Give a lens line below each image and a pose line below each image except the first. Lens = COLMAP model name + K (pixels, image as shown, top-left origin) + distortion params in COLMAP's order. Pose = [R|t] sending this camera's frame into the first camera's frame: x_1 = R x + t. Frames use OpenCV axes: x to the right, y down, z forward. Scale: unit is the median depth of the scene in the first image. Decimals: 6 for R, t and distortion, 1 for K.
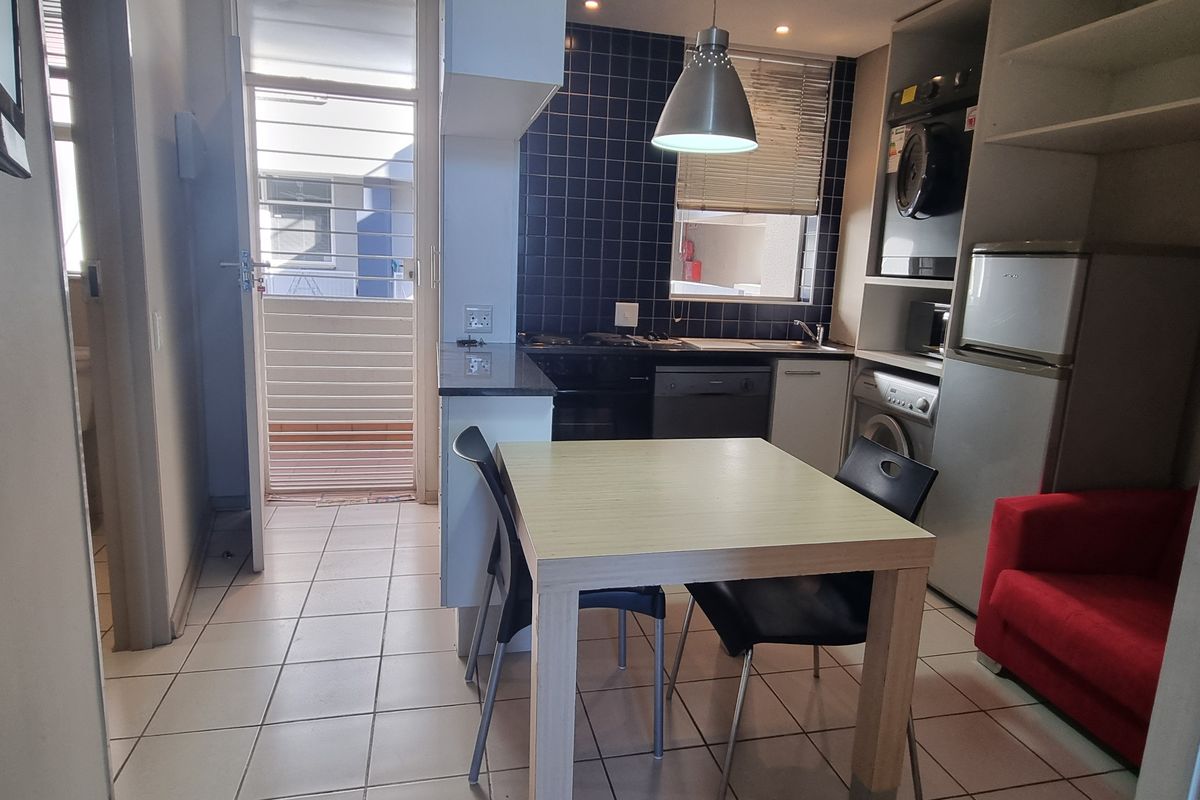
lens RADIAL K [[717.7, 0, 600.1], [0, 717.7, 397.9], [0, 0, 1]] dist [-0.002927, 0.002424]
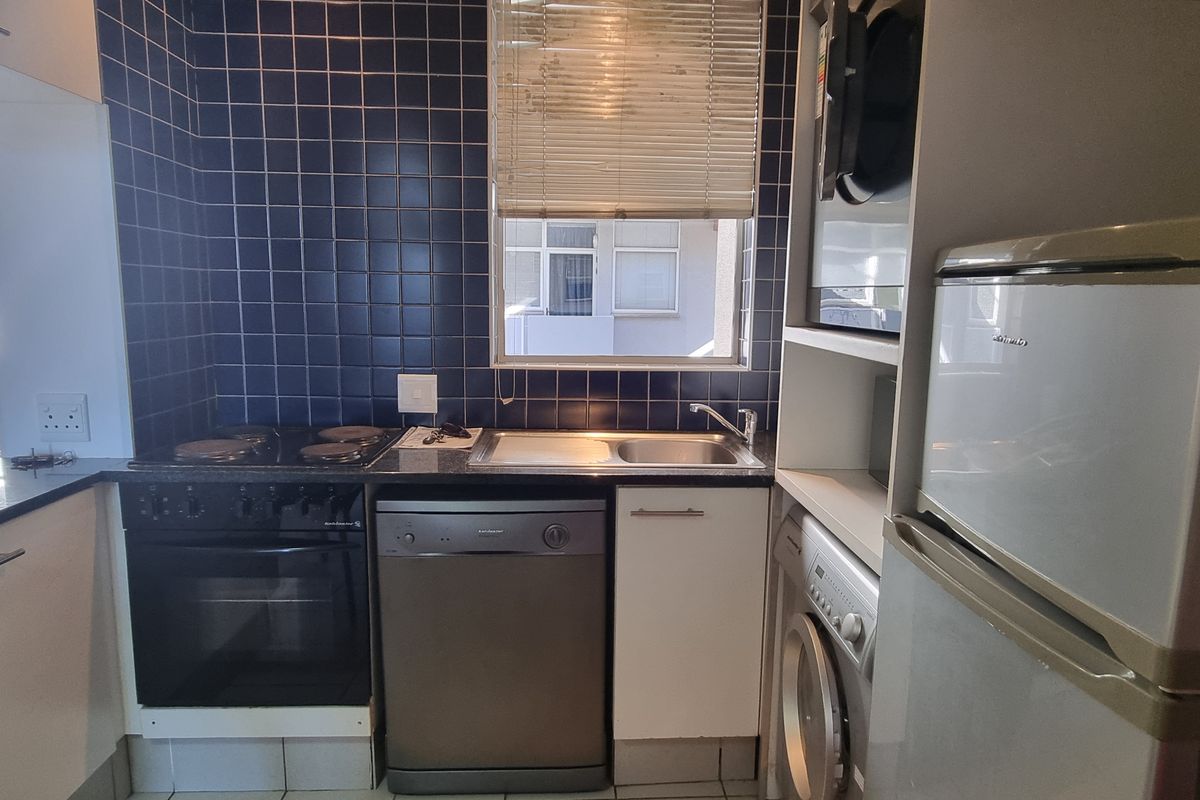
lens RADIAL K [[717.7, 0, 602.3], [0, 717.7, 398.6], [0, 0, 1]] dist [-0.002927, 0.002424]
pose [[0.983390, -0.004047, -0.181460, 0.358232], [-0.004060, 0.999011, -0.044284, -0.102319], [0.181460, 0.044285, 0.982401, 0.516392]]
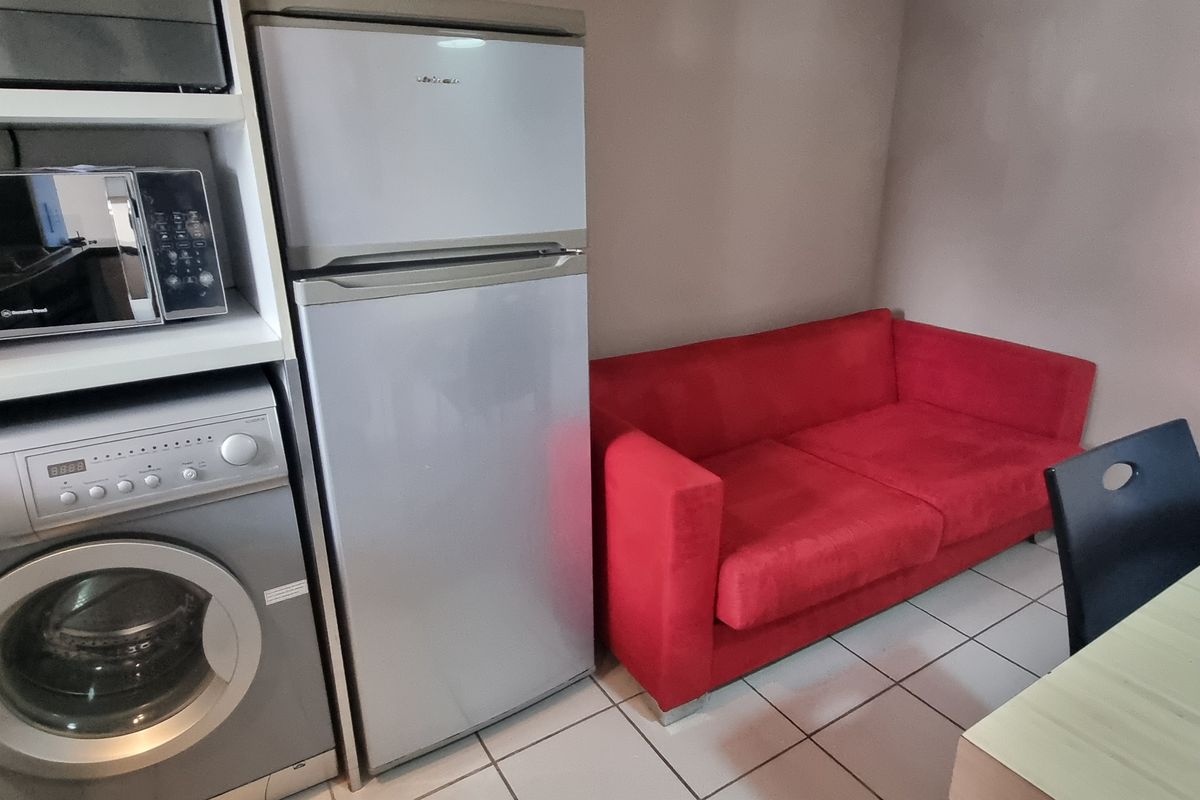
lens RADIAL K [[717.7, 0, 601.3], [0, 717.7, 396.9], [0, 0, 1]] dist [-0.002927, 0.002424]
pose [[-0.329645, -0.347112, 0.877979, 0.065611], [0.174597, 0.891505, 0.418014, -0.130775], [-0.927820, 0.291088, -0.233276, 0.852217]]
